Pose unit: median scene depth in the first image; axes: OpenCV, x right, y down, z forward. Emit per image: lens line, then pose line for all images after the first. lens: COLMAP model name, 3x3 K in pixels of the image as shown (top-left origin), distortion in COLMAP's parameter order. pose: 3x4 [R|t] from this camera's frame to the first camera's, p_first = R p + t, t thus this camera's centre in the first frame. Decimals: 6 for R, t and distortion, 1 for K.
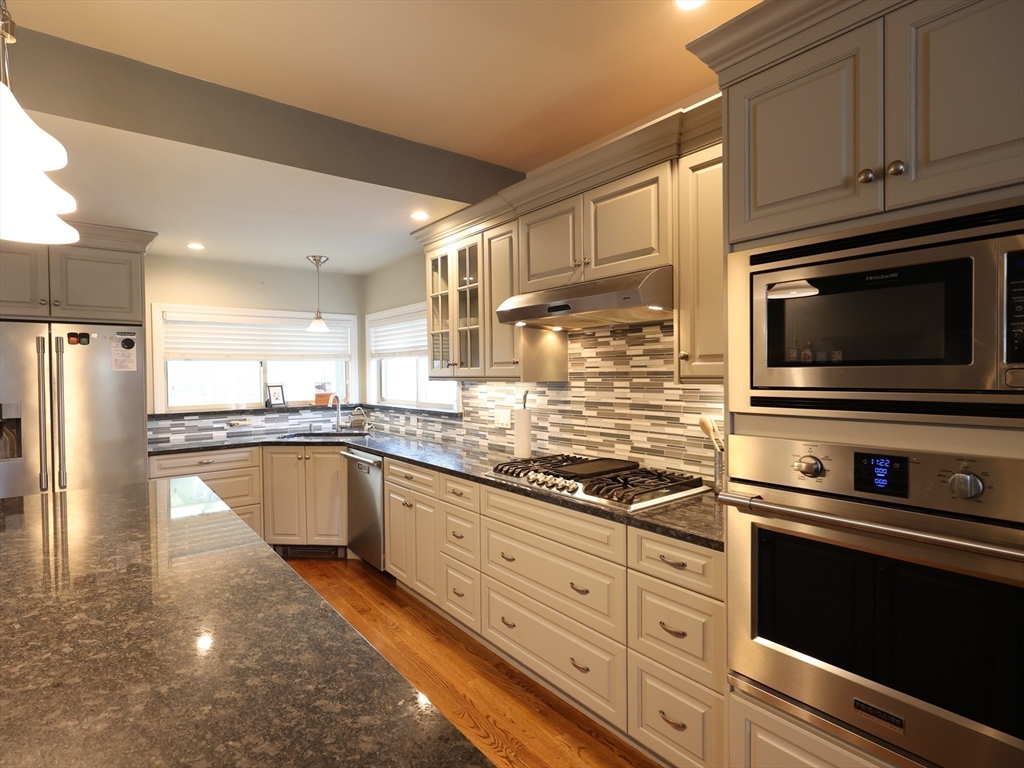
lens RADIAL K [[525.0, 0, 507.9], [0, 525.0, 381.4], [0, 0, 1]] dist [-0.002136, 0.000809]
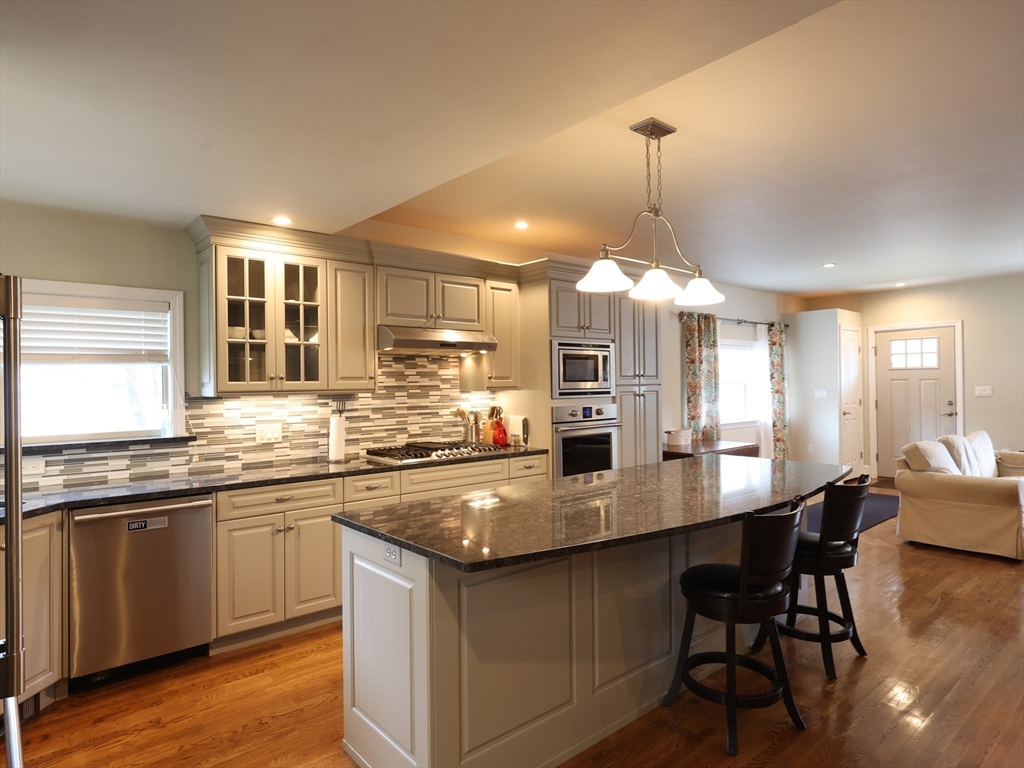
lens RADIAL K [[601.4, 0, 507.5], [0, 601.4, 381.1], [0, 0, 1]] dist [0.000524, 0.000550]
pose [[-0.036446, 0.016684, 0.999196, -1.226307], [0.031676, 0.999378, -0.015531, 0.004025], [-0.998833, 0.031084, -0.036952, 0.621518]]
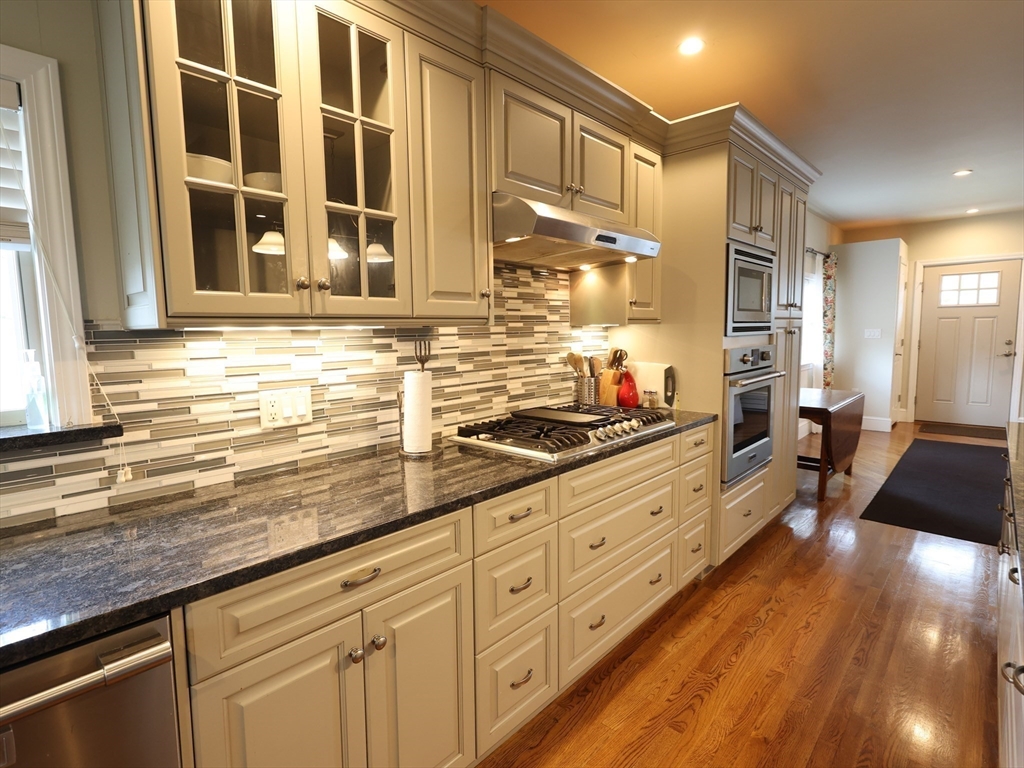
lens RADIAL K [[525.0, 0, 507.0], [0, 525.0, 381.4], [0, 0, 1]] dist [-0.002136, 0.000809]
pose [[-0.154848, -0.083908, 0.984369, -0.546291], [0.035525, 0.995269, 0.090426, 0.010888], [-0.987299, 0.048972, -0.151134, 0.918620]]
